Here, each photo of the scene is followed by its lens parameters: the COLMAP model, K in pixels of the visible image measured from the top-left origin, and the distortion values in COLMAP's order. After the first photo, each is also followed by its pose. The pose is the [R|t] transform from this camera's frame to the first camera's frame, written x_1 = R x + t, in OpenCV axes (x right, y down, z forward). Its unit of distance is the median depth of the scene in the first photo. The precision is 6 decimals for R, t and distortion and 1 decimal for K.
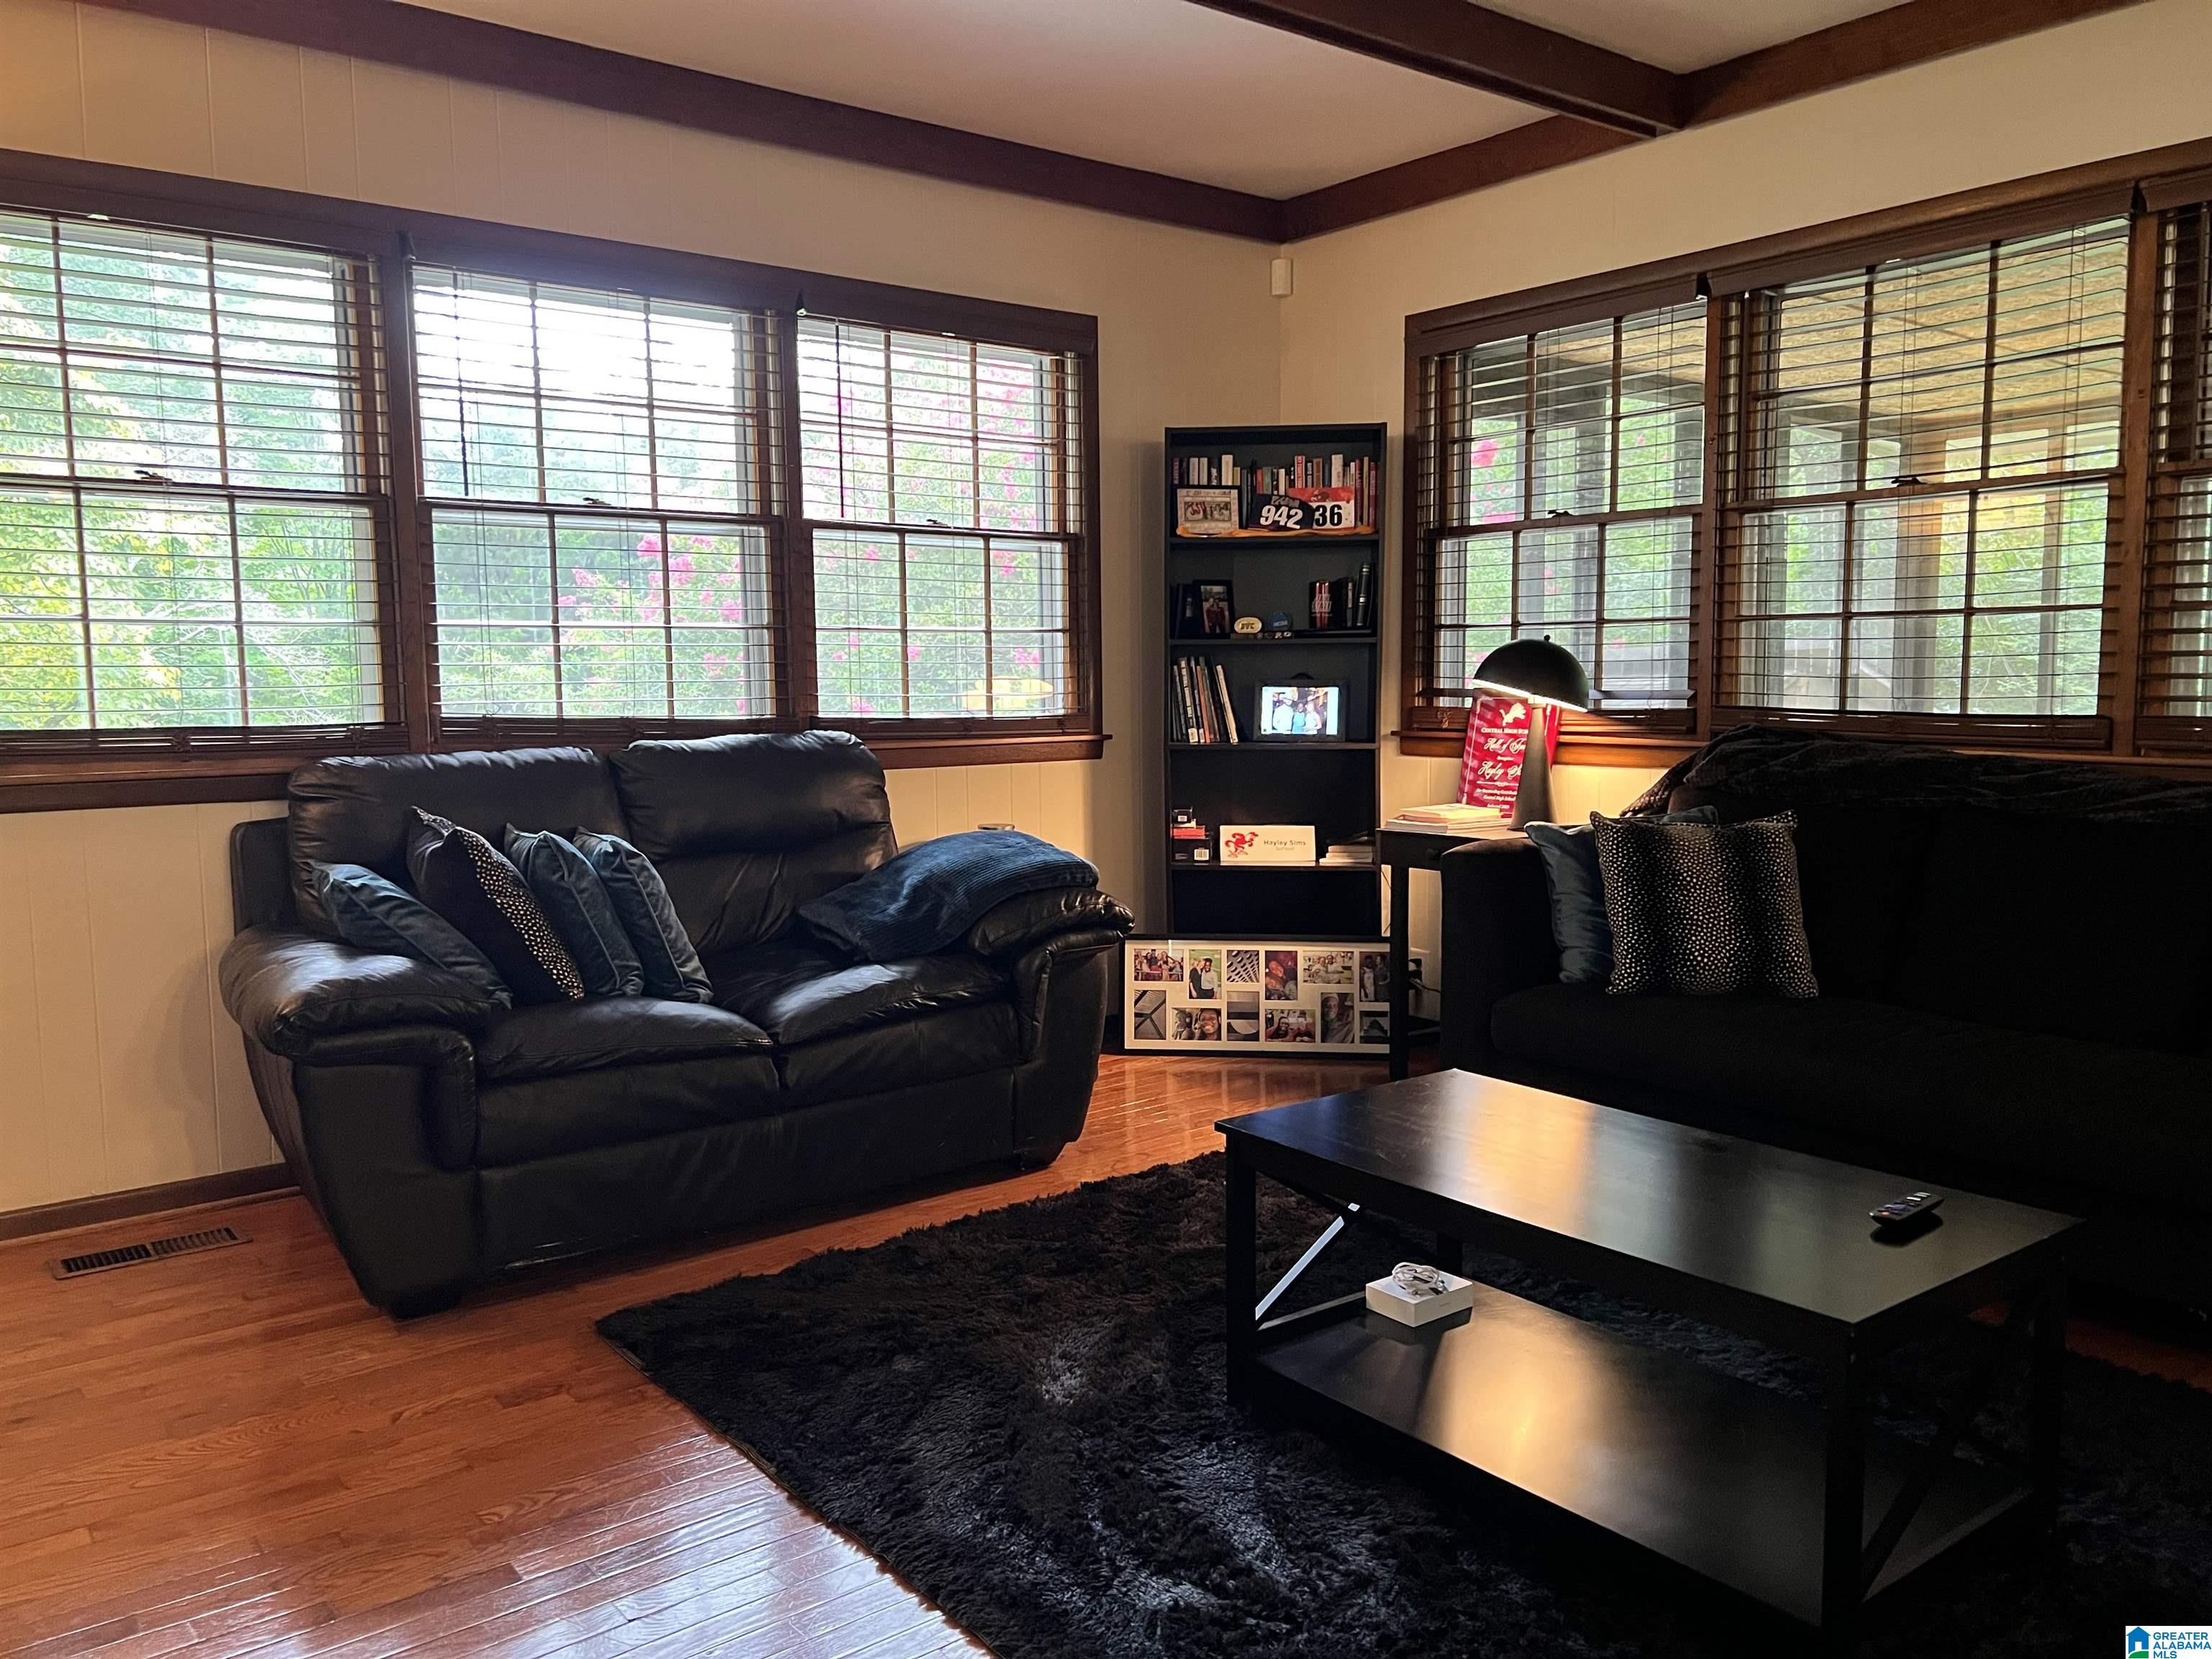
lens RADIAL K [[1674.0, 0, 1103.7], [0, 1674.0, 827.1], [0, 0, 1]] dist [0.044004, -0.035949]
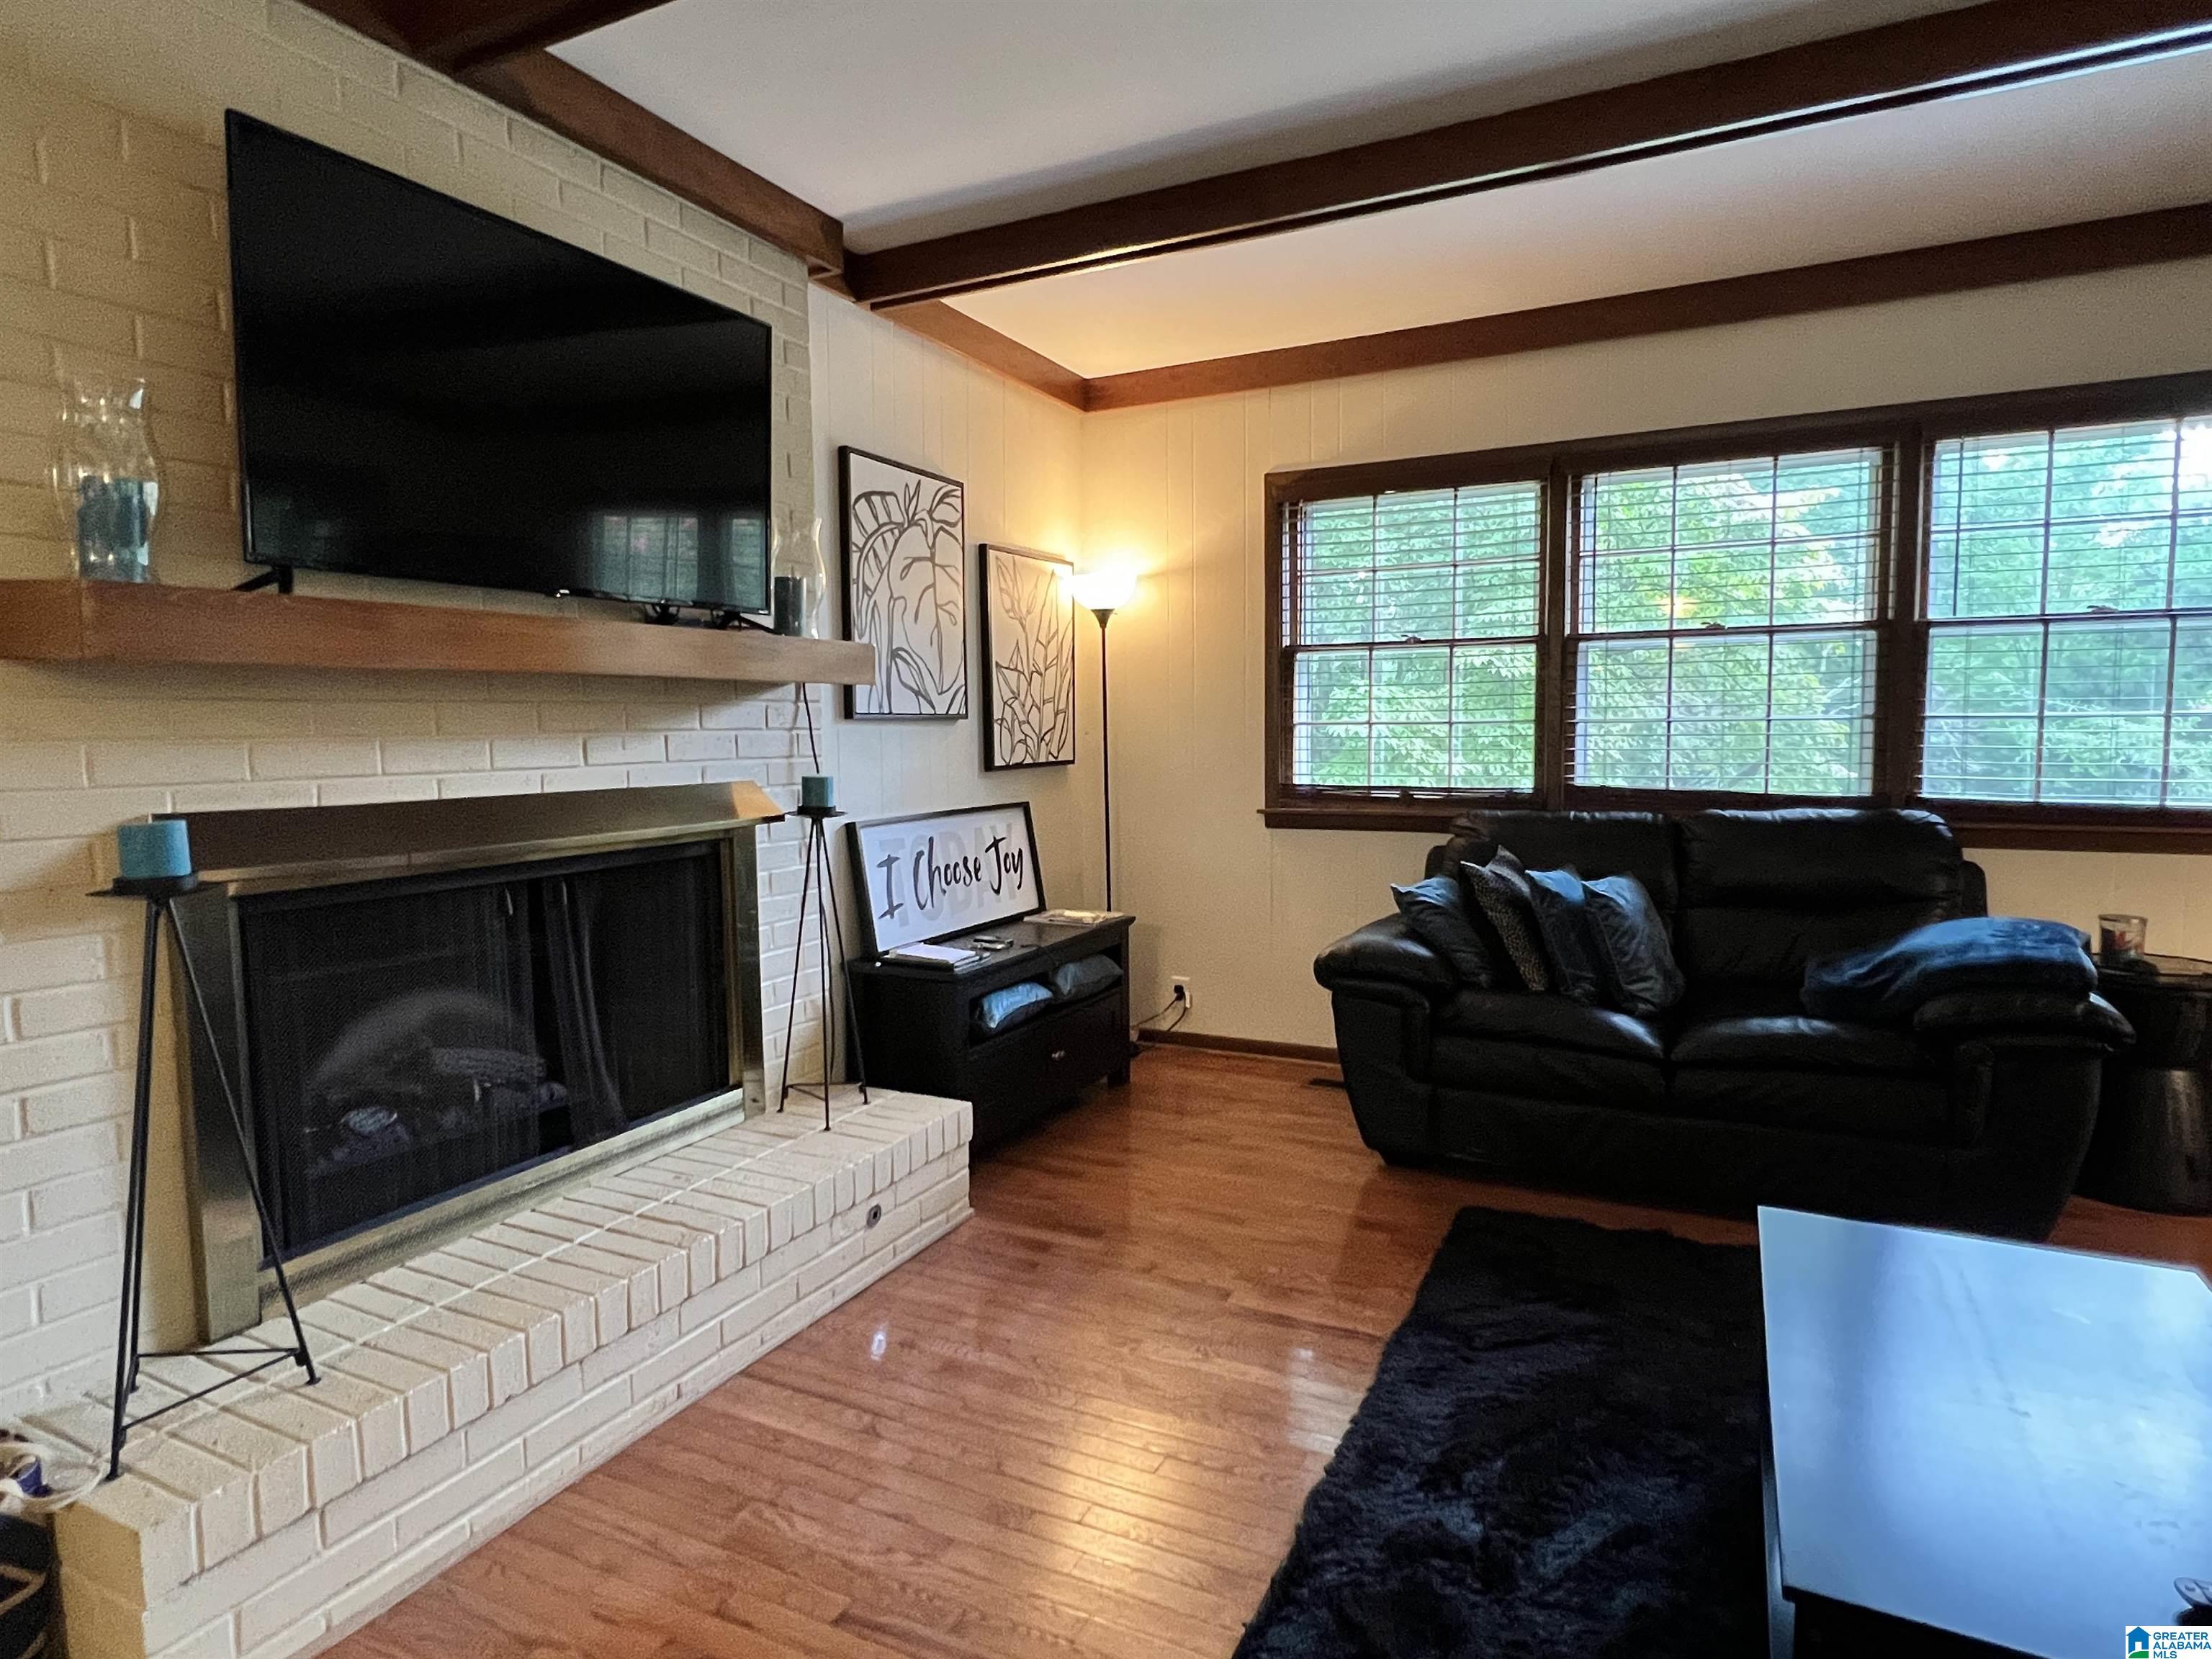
lens RADIAL K [[1237.1, 0, 1104.1], [0, 1237.1, 828.5], [0, 0, 1]] dist [0.007799, 0.002239]
pose [[0.425937, 0.075114, -0.901629, 0.388257], [-0.084774, 0.995477, 0.042885, -0.039590], [0.900773, 0.058168, 0.430378, 0.183859]]
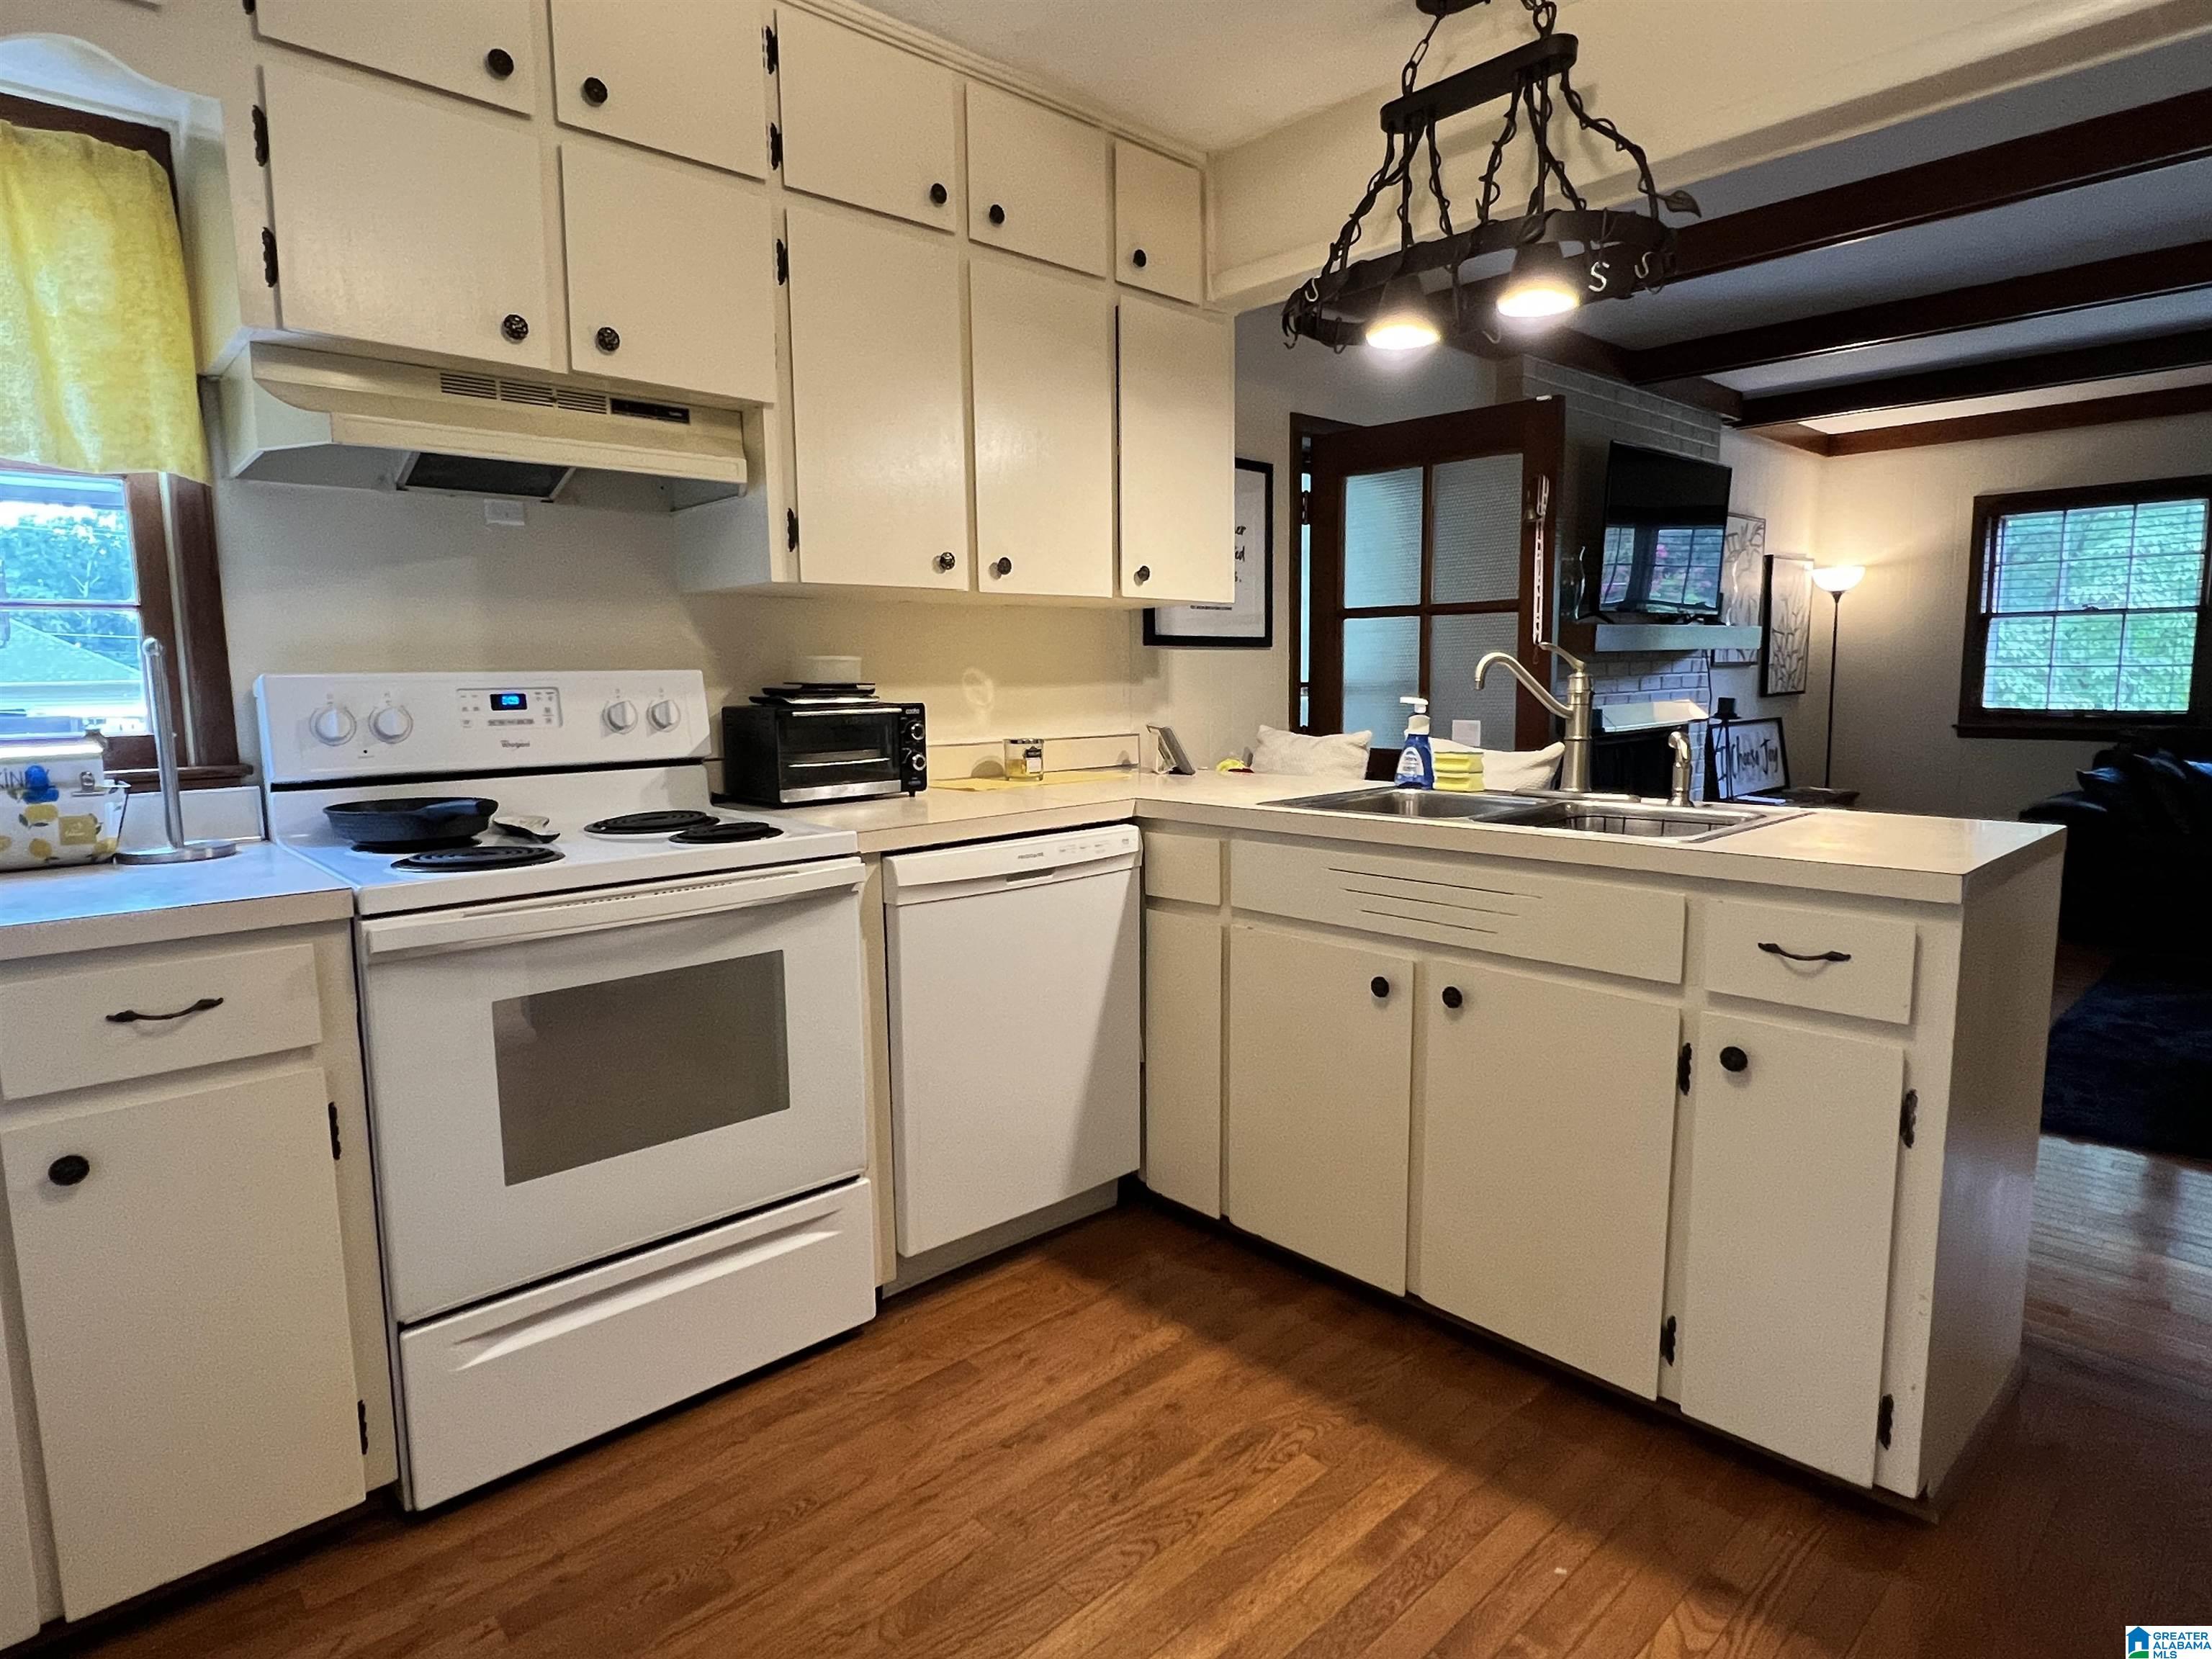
lens RADIAL K [[1237.1, 0, 1106.1], [0, 1237.1, 826.1], [0, 0, 1]] dist [0.007799, 0.002239]
pose [[0.092322, 0.130788, -0.987102, 1.027404], [-0.090426, 0.988341, 0.122495, 0.014859], [0.991615, 0.077951, 0.103072, -0.530657]]
